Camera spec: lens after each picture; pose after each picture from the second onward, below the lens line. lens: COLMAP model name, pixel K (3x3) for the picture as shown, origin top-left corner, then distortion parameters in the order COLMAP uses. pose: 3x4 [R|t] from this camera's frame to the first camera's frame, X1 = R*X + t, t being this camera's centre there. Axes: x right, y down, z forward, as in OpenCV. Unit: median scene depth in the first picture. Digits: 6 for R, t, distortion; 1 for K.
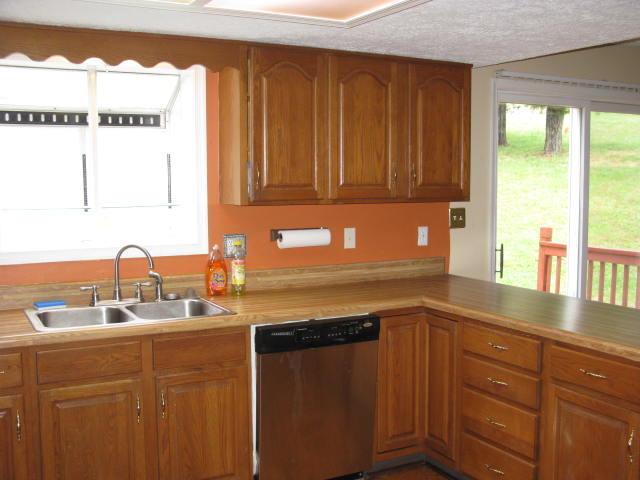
lens RADIAL K [[749.6, 0, 321.3], [0, 749.6, 244.3], [0, 0, 1]] dist [-0.063444, 0.000000]
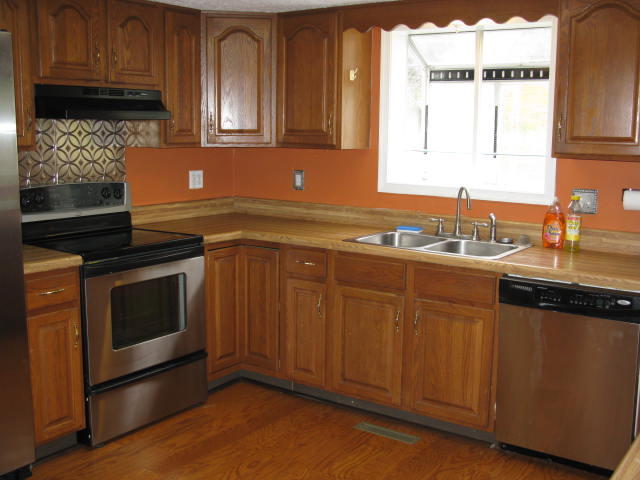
lens RADIAL K [[749.6, 0, 317.8], [0, 749.6, 243.8], [0, 0, 1]] dist [-0.063444, 0.000000]
pose [[0.452785, 0.151576, -0.878641, 0.615571], [-0.100250, 0.987850, 0.118755, -0.024959], [0.885966, 0.034314, 0.462479, 0.273064]]
